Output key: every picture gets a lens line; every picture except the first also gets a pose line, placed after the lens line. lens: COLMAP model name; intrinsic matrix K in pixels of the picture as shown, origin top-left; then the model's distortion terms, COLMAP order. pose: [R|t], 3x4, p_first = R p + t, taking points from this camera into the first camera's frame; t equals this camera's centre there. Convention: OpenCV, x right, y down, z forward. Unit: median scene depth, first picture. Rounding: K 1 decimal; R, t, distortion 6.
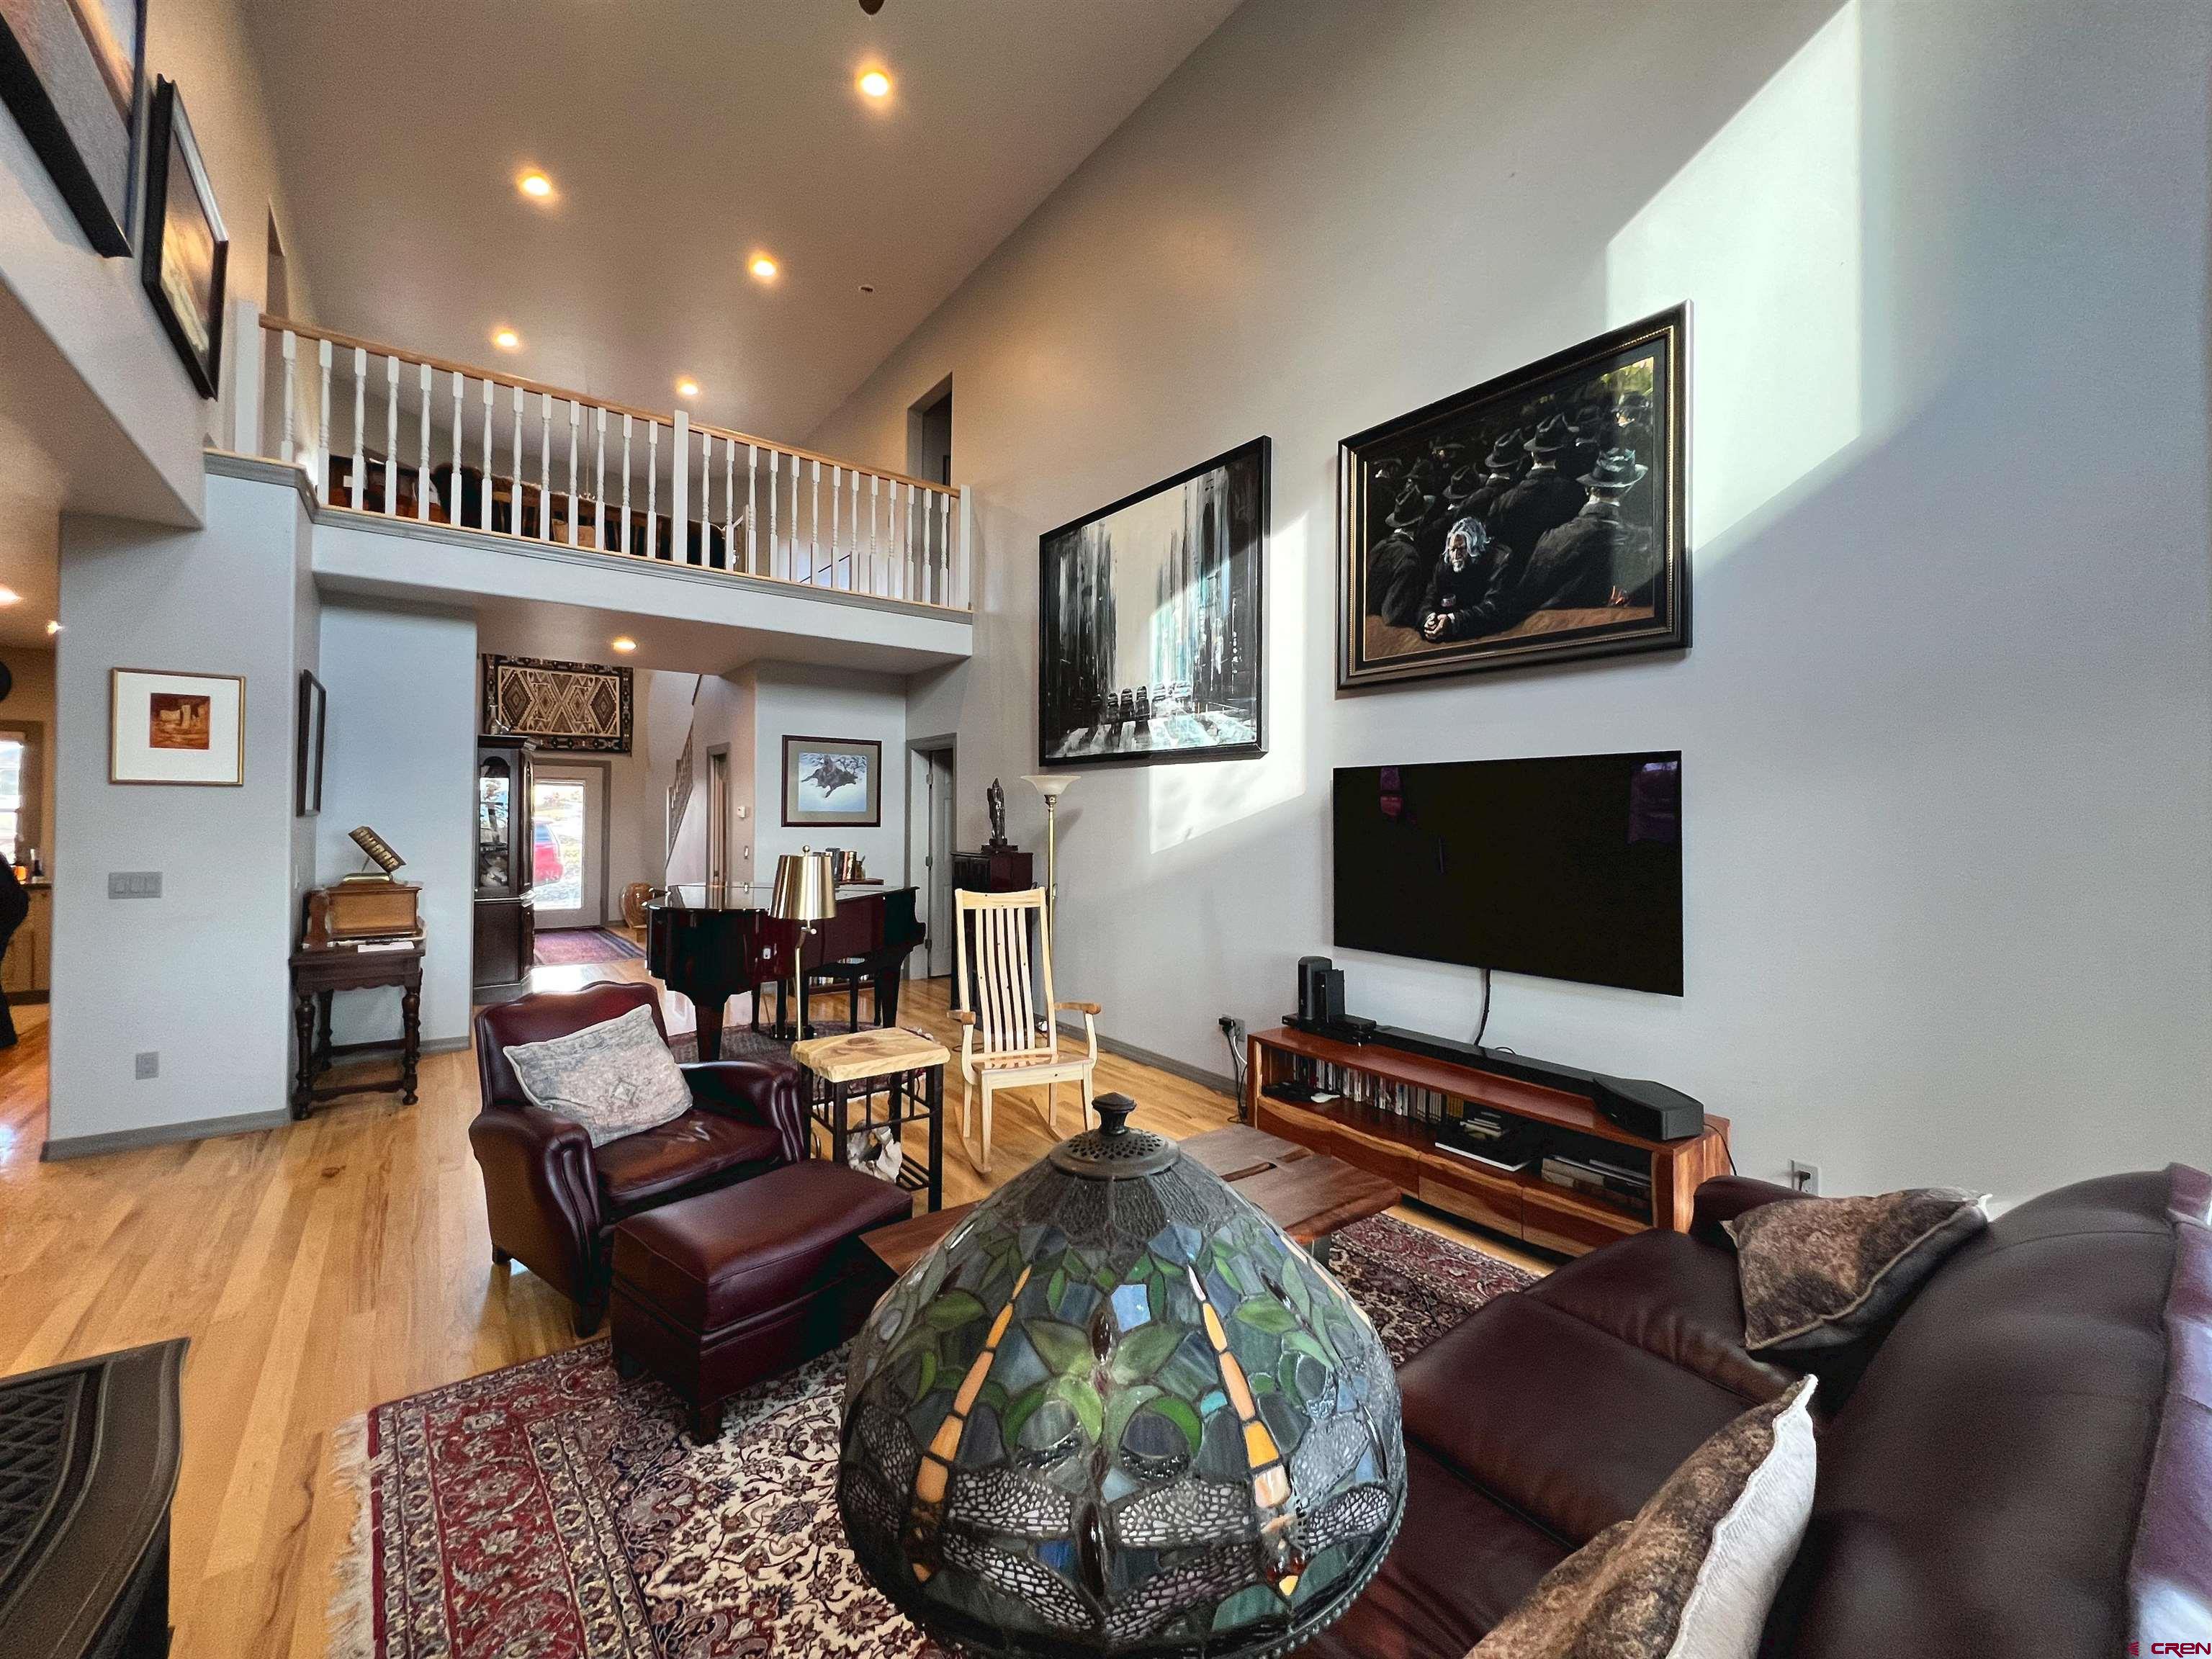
lens RADIAL K [[894.4, 0, 1107.1], [0, 894.4, 812.6], [0, 0, 1]] dist [0.001124, -0.001508]
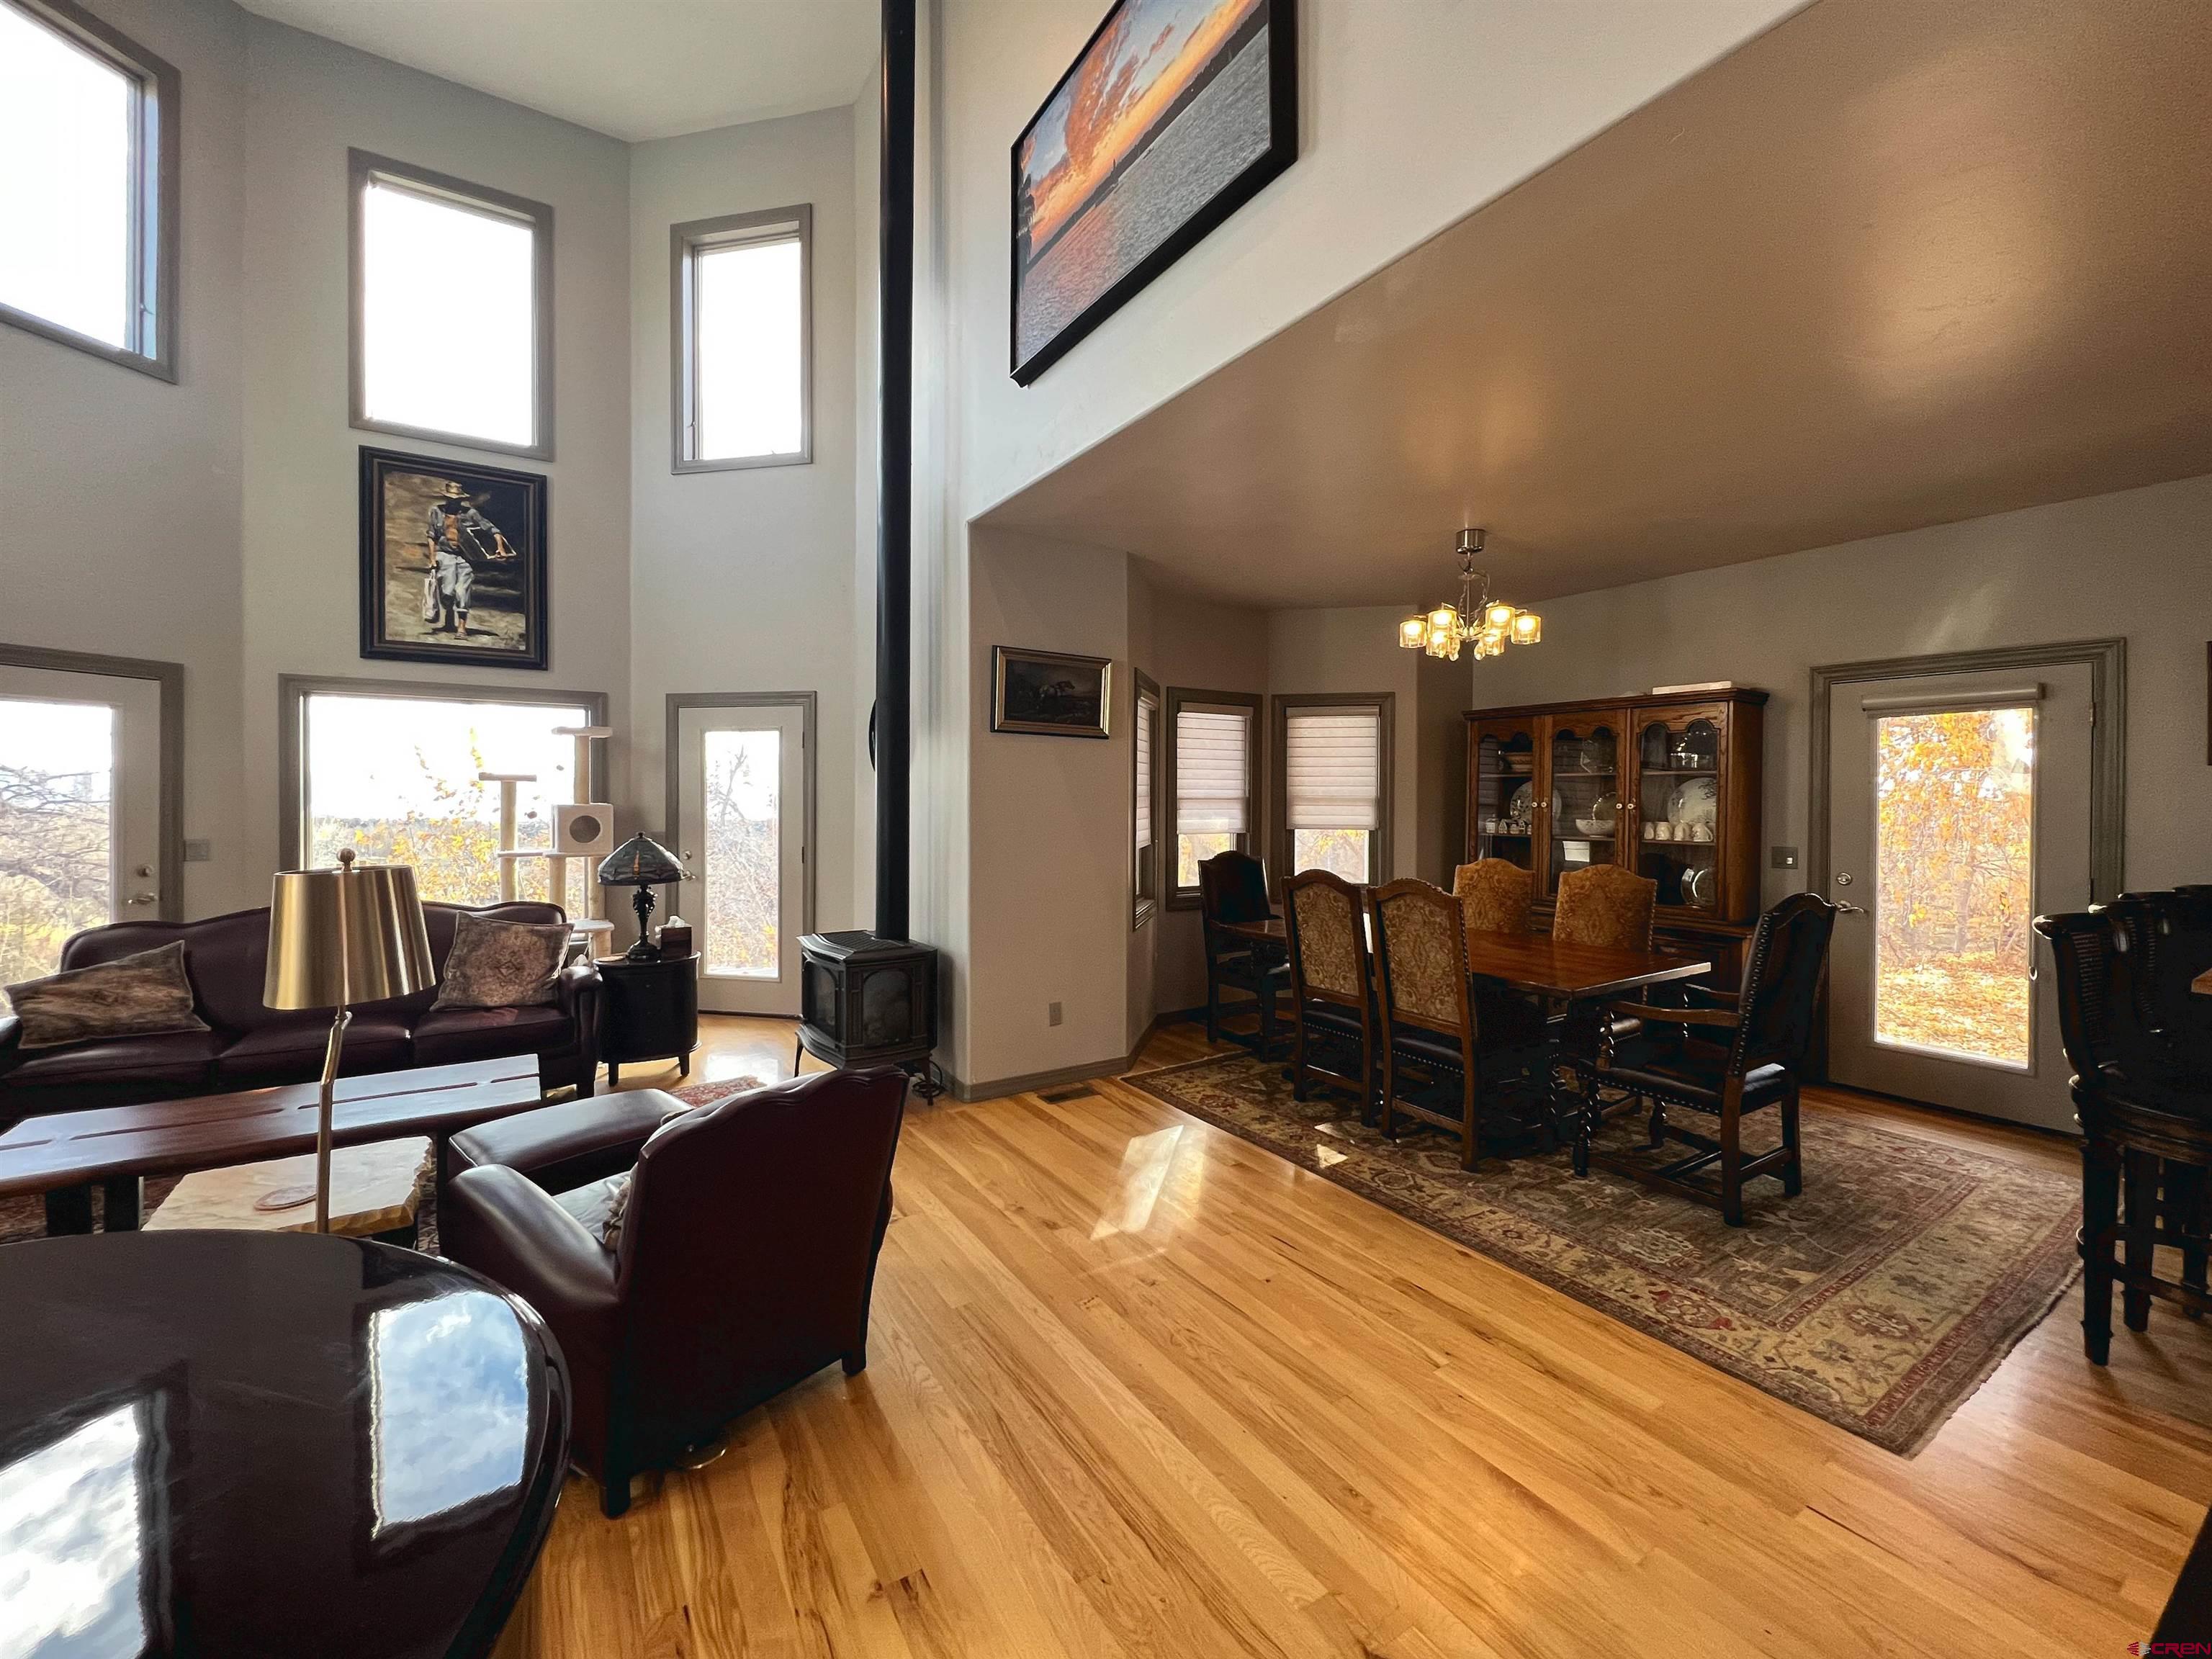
lens RADIAL K [[894.4, 0, 1109.3], [0, 894.4, 816.7], [0, 0, 1]] dist [0.001124, -0.001508]
pose [[-0.996141, -0.017439, 0.086013, -0.469099], [-0.016058, 0.999731, 0.016723, 0.006127], [-0.086282, 0.015277, -0.996154, 0.854446]]
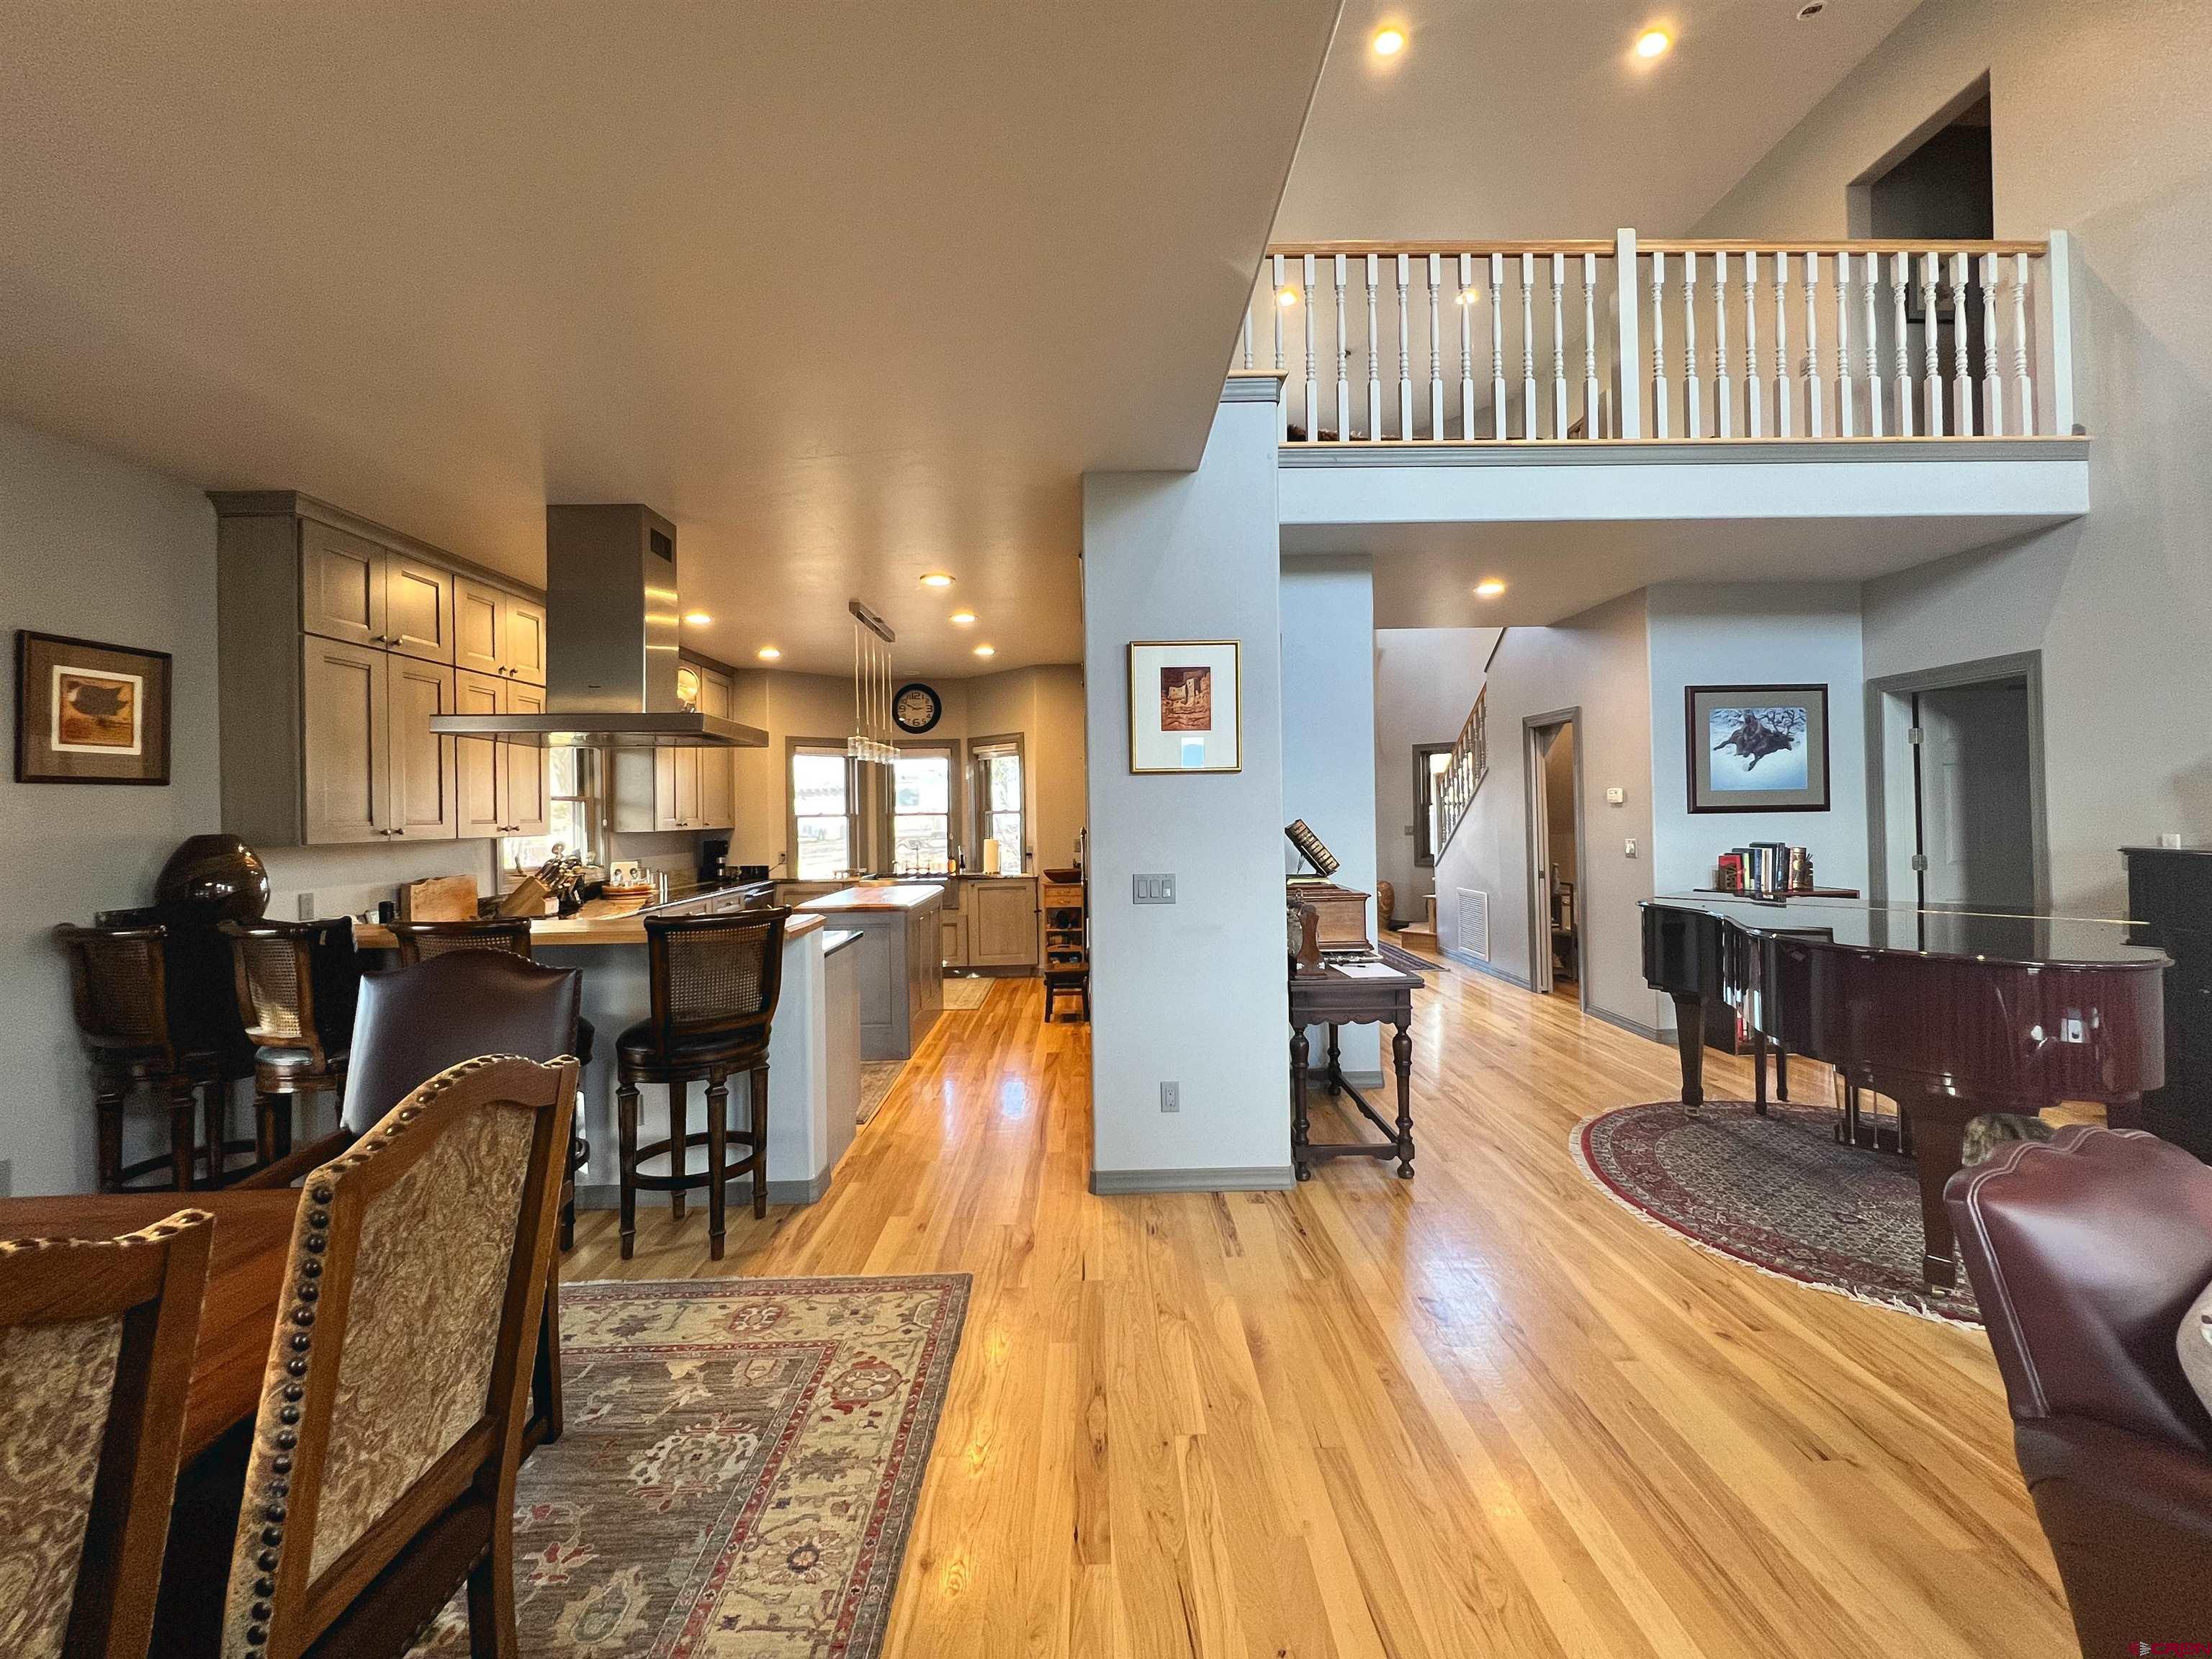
lens RADIAL K [[894.4, 0, 1107.1], [0, 894.4, 816.5], [0, 0, 1]] dist [0.001124, -0.001508]
pose [[0.802866, -0.019618, -0.595837, -0.397291], [0.027515, 0.999613, 0.004164, 0.003461], [0.595525, -0.019738, 0.803095, 0.179290]]
